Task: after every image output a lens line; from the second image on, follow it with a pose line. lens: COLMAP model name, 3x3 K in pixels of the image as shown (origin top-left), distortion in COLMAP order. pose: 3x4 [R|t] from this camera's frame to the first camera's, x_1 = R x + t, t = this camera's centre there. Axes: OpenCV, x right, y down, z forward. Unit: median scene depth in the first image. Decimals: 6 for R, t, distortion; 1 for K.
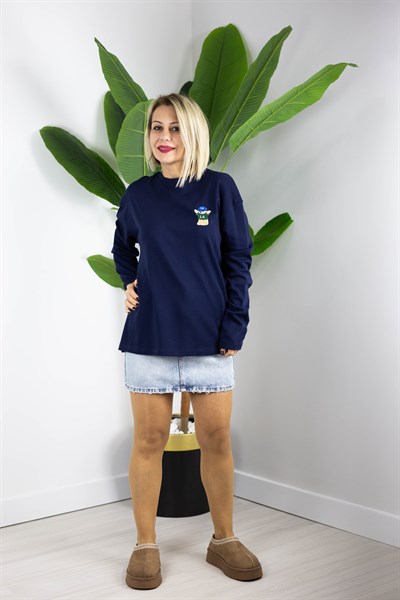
lens RADIAL K [[838.1, 0, 202.1], [0, 838.1, 291.1], [0, 0, 1]] dist [-0.024706, 0.000000]
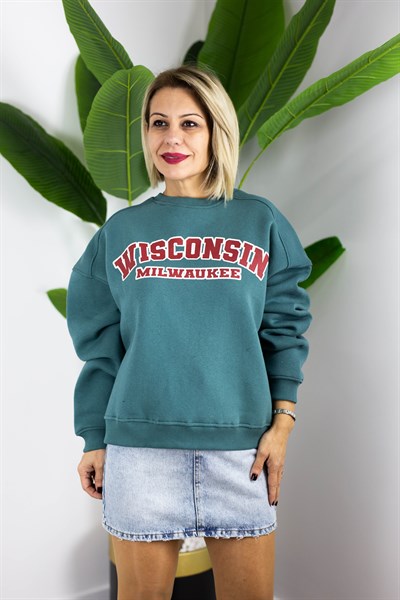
lens RADIAL K [[840.4, 0, 200.3], [0, 840.4, 298.1], [0, 0, 1]] dist [-0.029241, 0.000000]
pose [[0.999525, 0.029392, -0.009277, -0.002007], [-0.028983, 0.998718, 0.041502, -0.074648], [0.010485, -0.041214, 0.999095, 0.333443]]
